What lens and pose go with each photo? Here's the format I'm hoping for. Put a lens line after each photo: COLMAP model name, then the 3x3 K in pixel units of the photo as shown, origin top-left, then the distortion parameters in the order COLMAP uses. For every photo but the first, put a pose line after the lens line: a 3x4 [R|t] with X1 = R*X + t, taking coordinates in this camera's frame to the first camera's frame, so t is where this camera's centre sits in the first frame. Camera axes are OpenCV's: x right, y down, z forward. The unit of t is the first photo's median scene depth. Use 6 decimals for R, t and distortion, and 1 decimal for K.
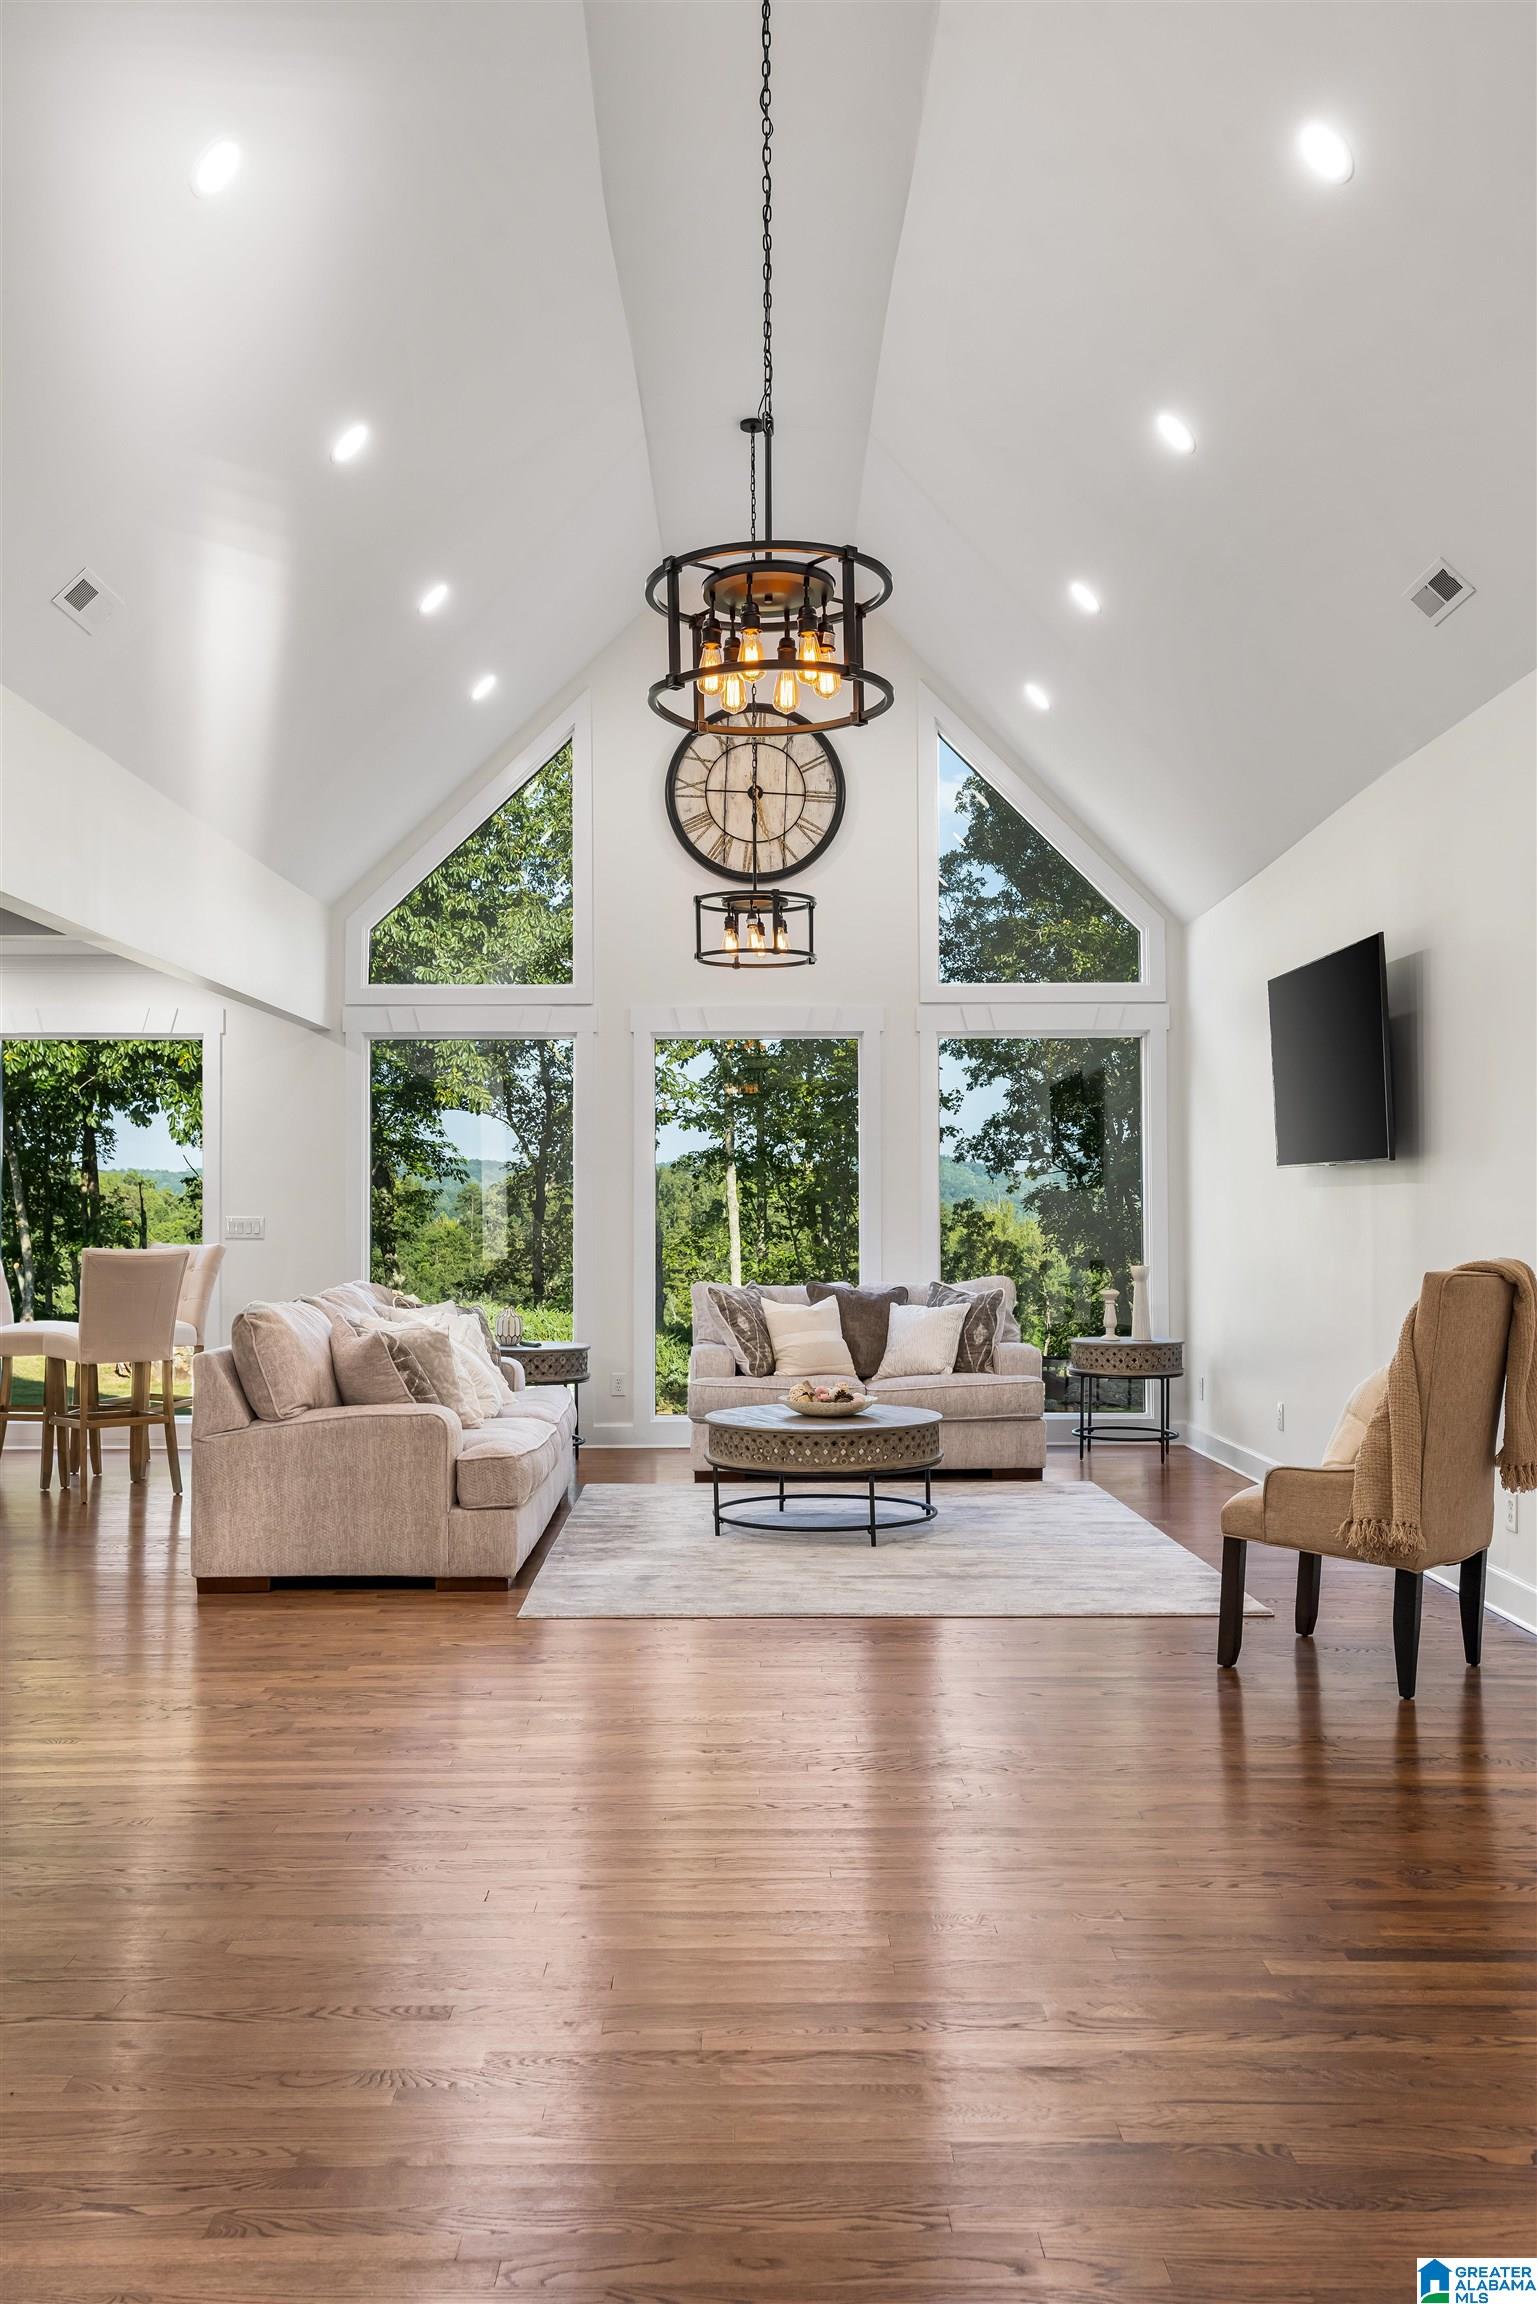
lens RADIAL K [[1925.2, 0, 765.7], [0, 1925.2, 1166.7], [0, 0, 1]] dist [0.005705, -0.004801]
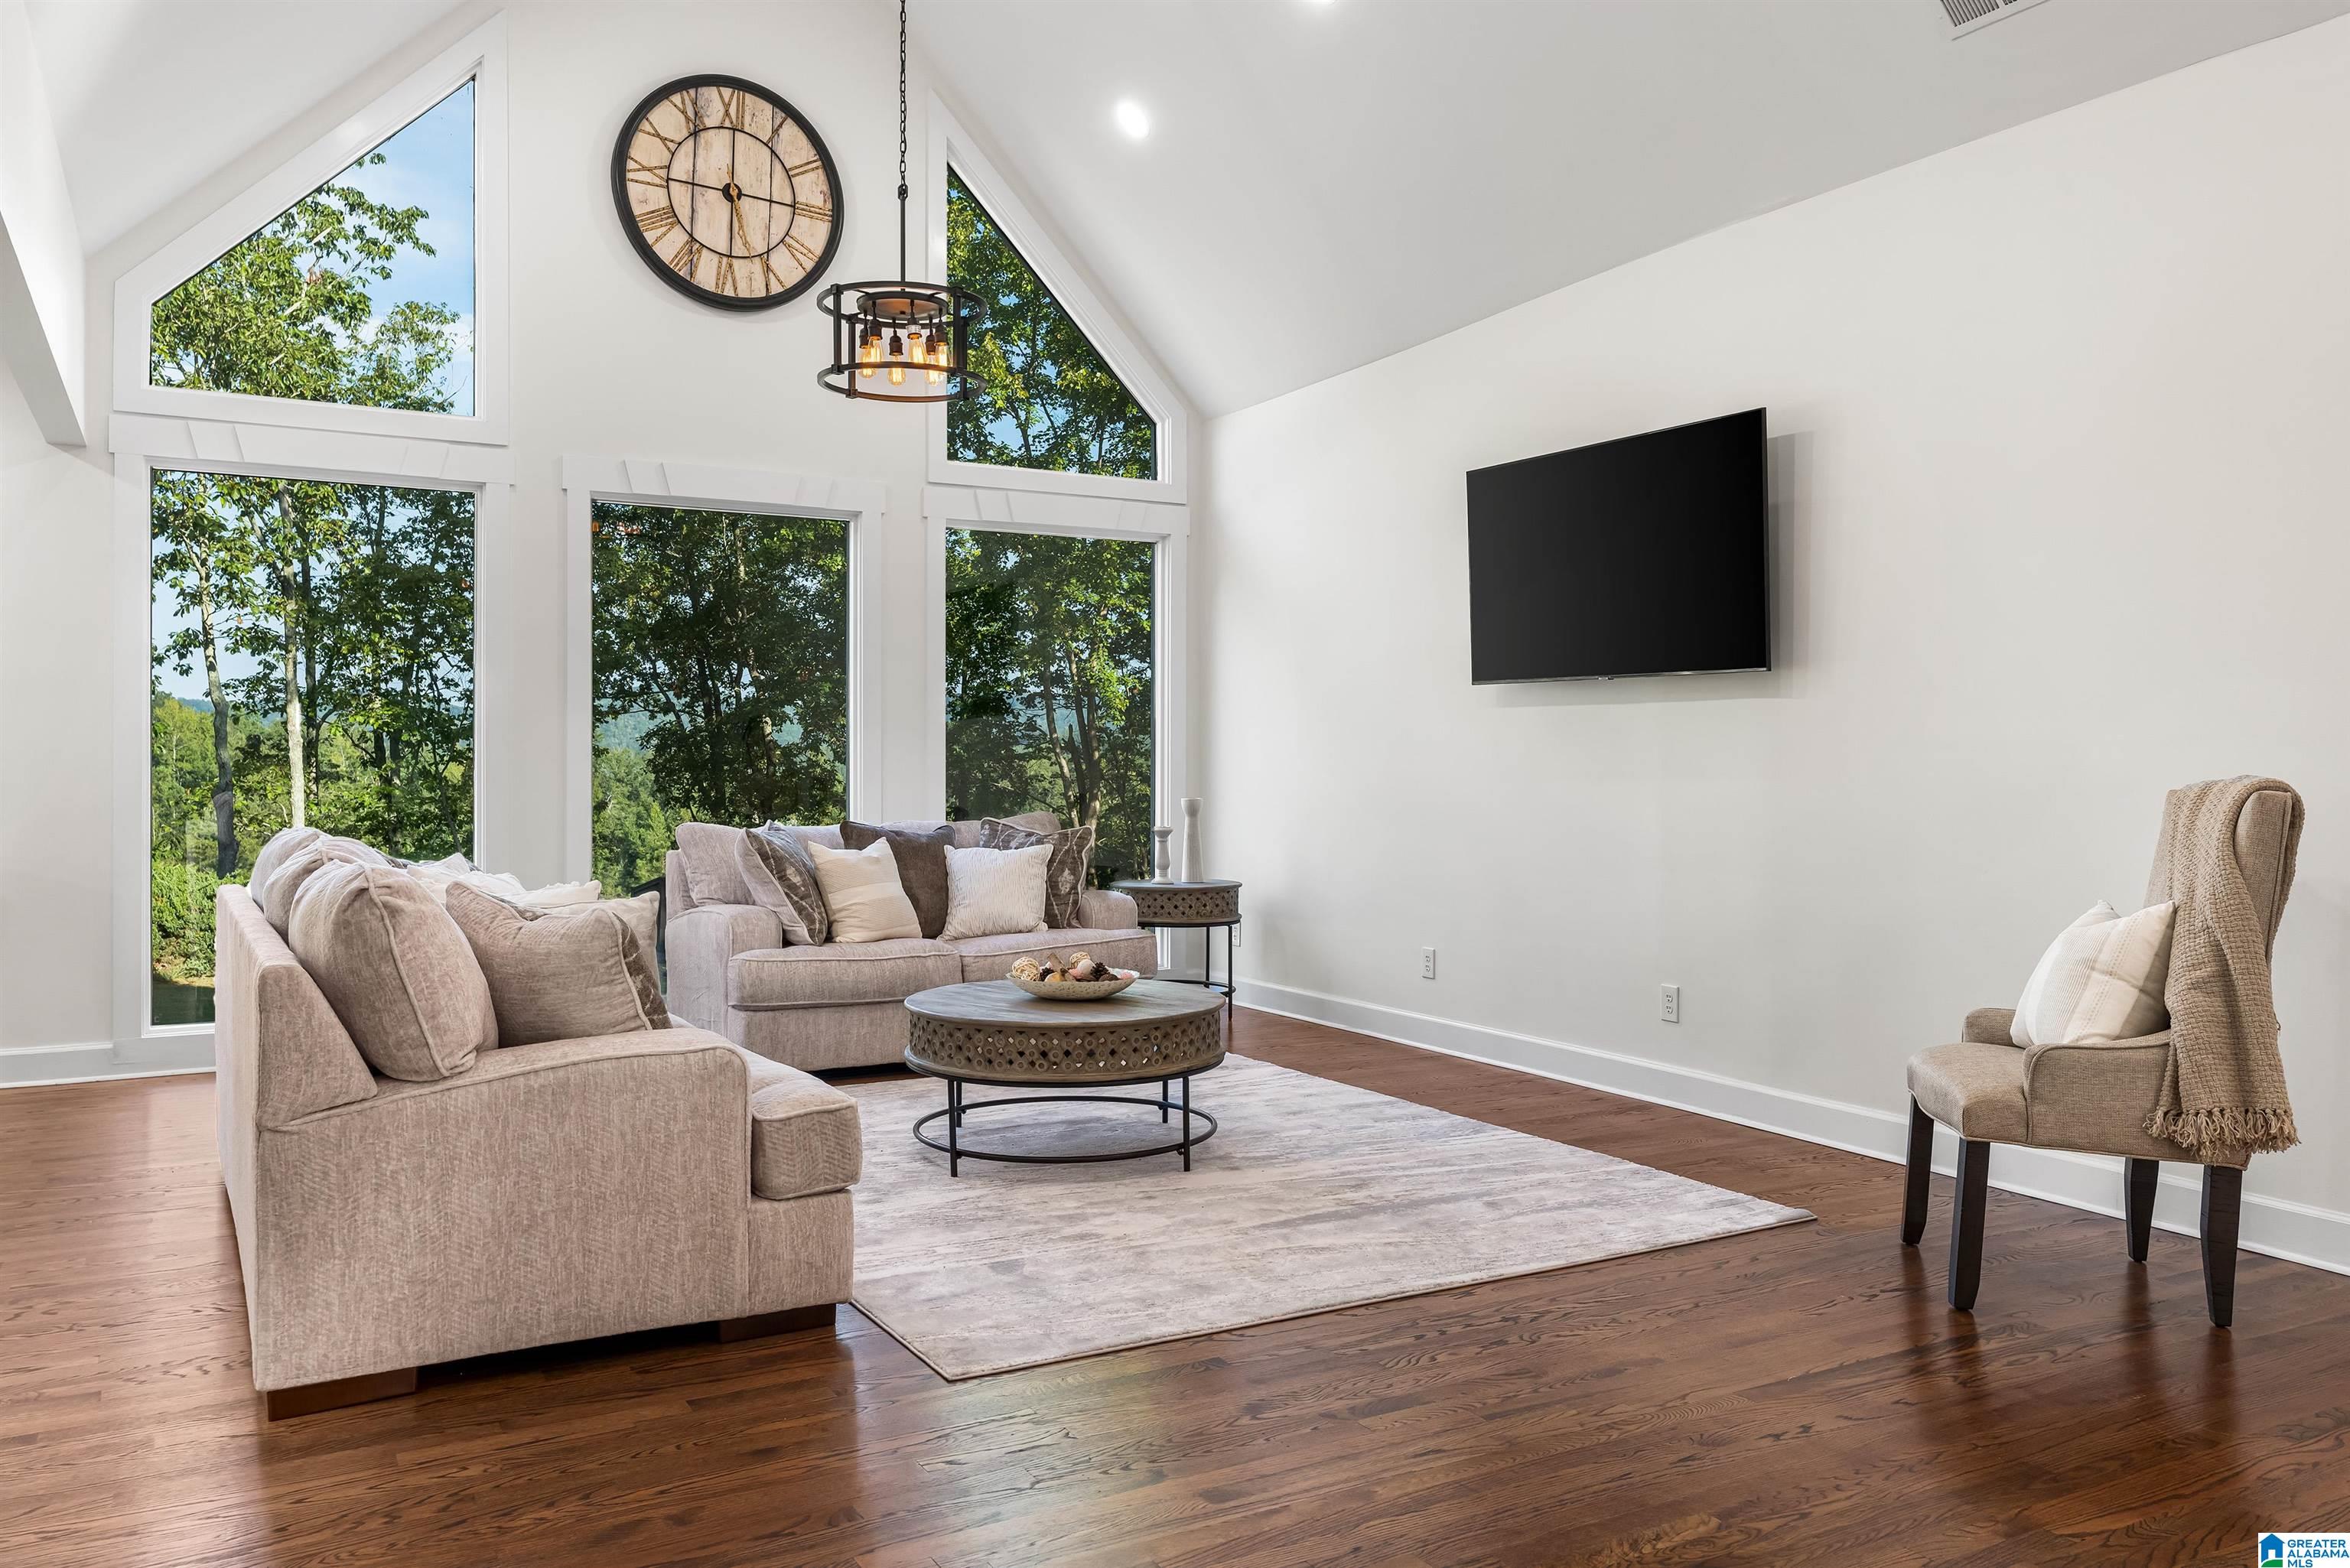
lens RADIAL K [[1752.2, 0, 1176.7], [0, 1752.2, 765.5], [0, 0, 1]] dist [0.004129, 0.013517]
pose [[0.869095, 0.003958, 0.494630, -0.250600], [-0.017757, 0.999573, 0.023201, 0.021402], [-0.494327, -0.028947, 0.868794, 0.367049]]
